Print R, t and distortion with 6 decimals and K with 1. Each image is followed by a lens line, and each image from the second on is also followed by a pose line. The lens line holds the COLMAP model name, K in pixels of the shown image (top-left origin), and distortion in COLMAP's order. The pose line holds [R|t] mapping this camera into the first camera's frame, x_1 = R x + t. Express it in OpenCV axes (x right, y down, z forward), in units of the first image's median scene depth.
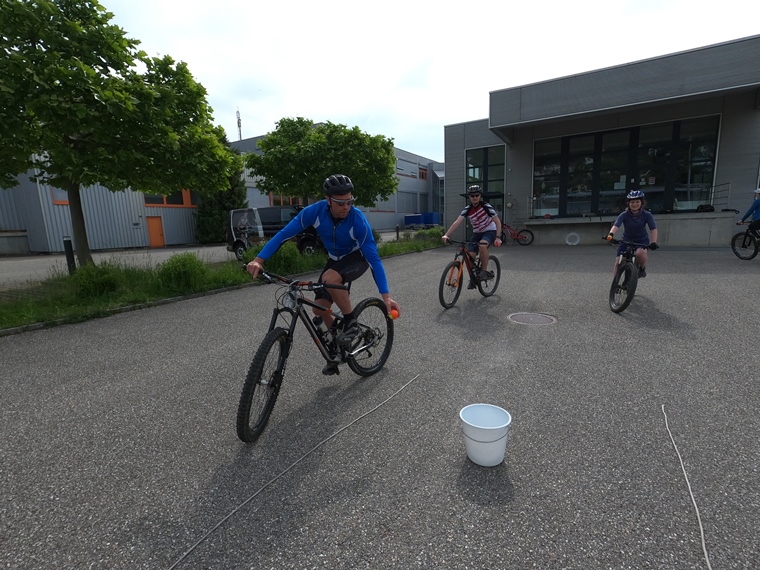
lens RADIAL K [[361.7, 0, 379.5], [0, 361.7, 286.2], [0, 0, 1]] dist [-0.002052, 0.001102]
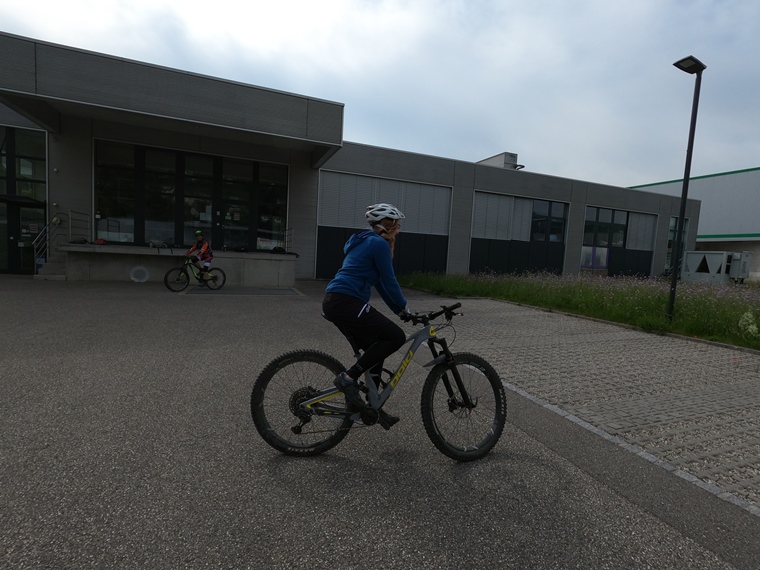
lens RADIAL K [[361.7, 0, 380.6], [0, 361.7, 285.5], [0, 0, 1]] dist [-0.002052, 0.001102]
pose [[0.625784, 0.012270, 0.779900, 0.321862], [0.053589, 0.996837, -0.058683, -0.044386], [-0.778153, 0.078517, 0.623147, 0.161716]]
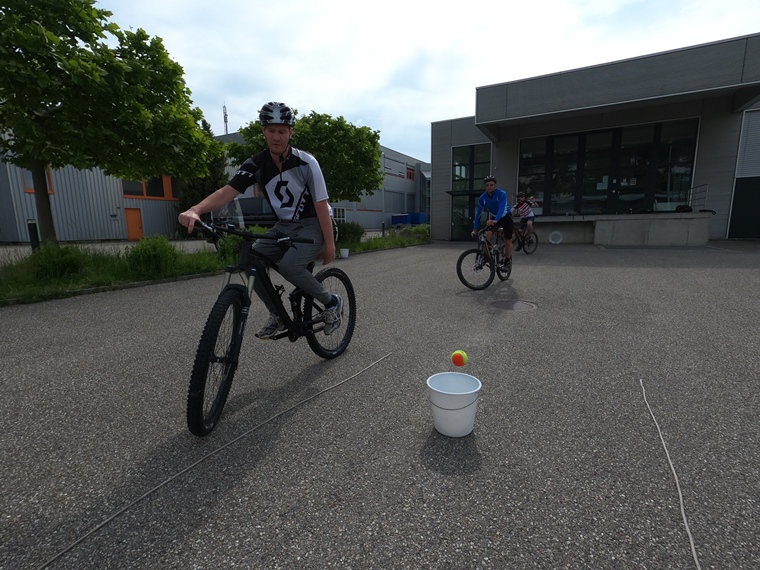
lens RADIAL K [[361.7, 0, 379.9], [0, 361.7, 285.8], [0, 0, 1]] dist [-0.002052, 0.001102]
pose [[0.999233, 0.014372, 0.036417, 0.011272], [-0.014216, 0.999889, -0.004541, 0.019775], [-0.036478, 0.004020, 0.999326, 0.013807]]
